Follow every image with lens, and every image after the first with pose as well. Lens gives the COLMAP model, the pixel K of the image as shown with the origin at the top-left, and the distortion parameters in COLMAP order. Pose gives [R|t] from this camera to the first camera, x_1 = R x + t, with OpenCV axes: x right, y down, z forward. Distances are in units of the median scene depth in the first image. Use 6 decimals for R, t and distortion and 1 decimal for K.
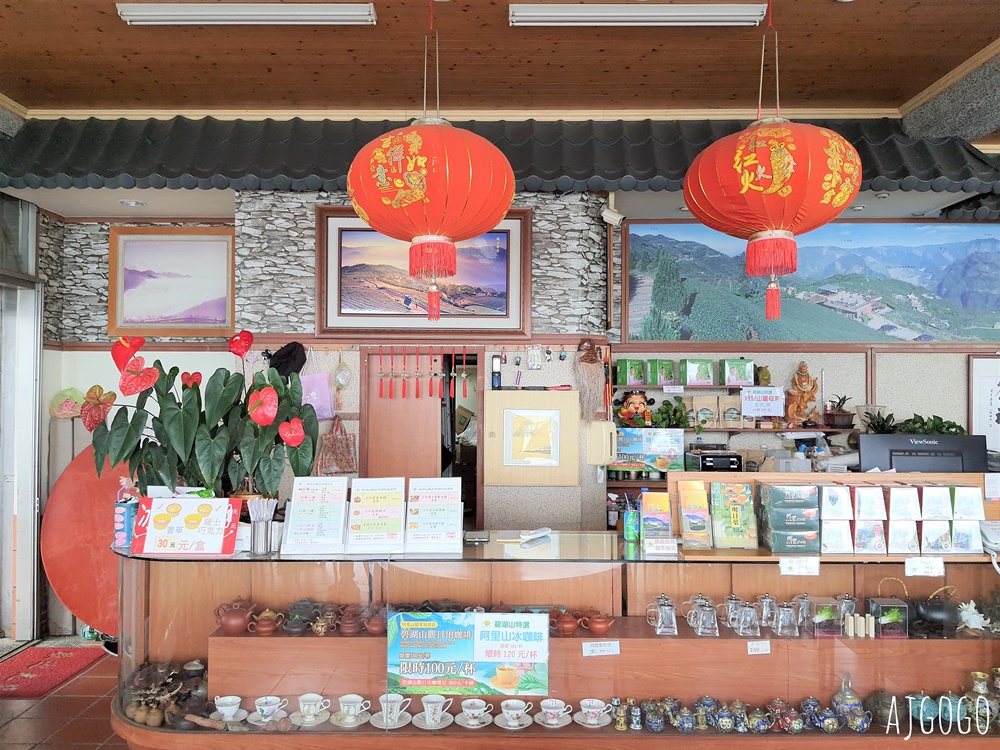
lens RADIAL K [[780.0, 0, 500.0], [0, 780.0, 375.0], [0, 0, 1]] dist [0.069024, -0.127948]
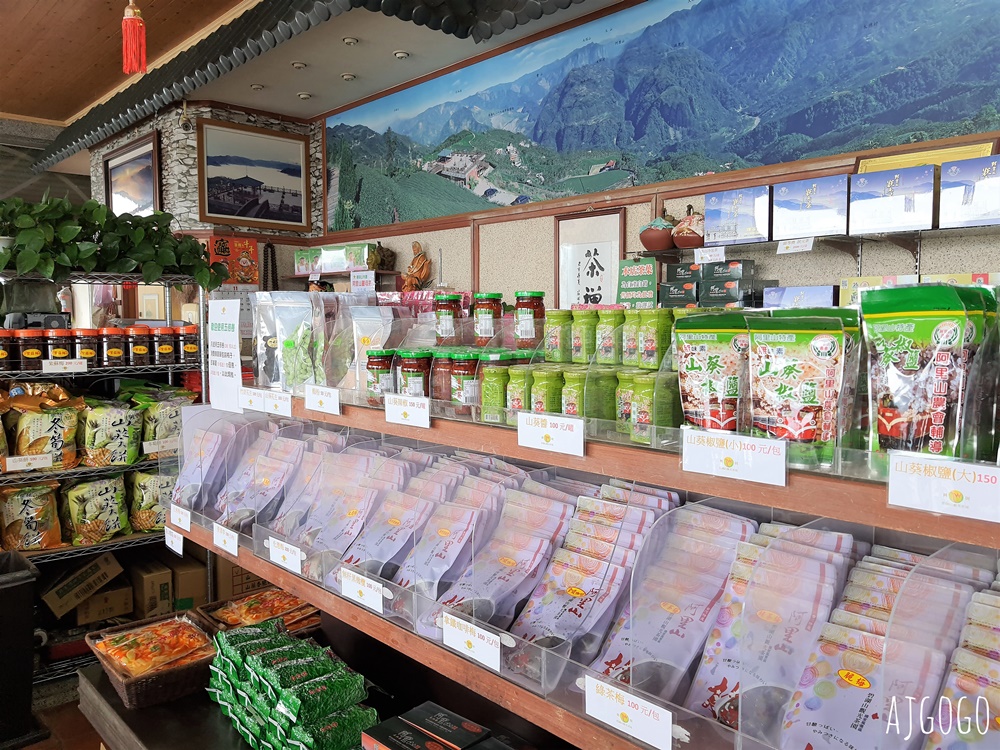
lens RADIAL K [[780.0, 0, 500.0], [0, 780.0, 375.0], [0, 0, 1]] dist [0.069024, -0.127948]
pose [[0.677644, 0.053328, -0.733454, 1.100426], [0.011861, 0.996445, 0.083408, 0.060310], [0.735294, -0.065221, 0.674603, 0.450933]]
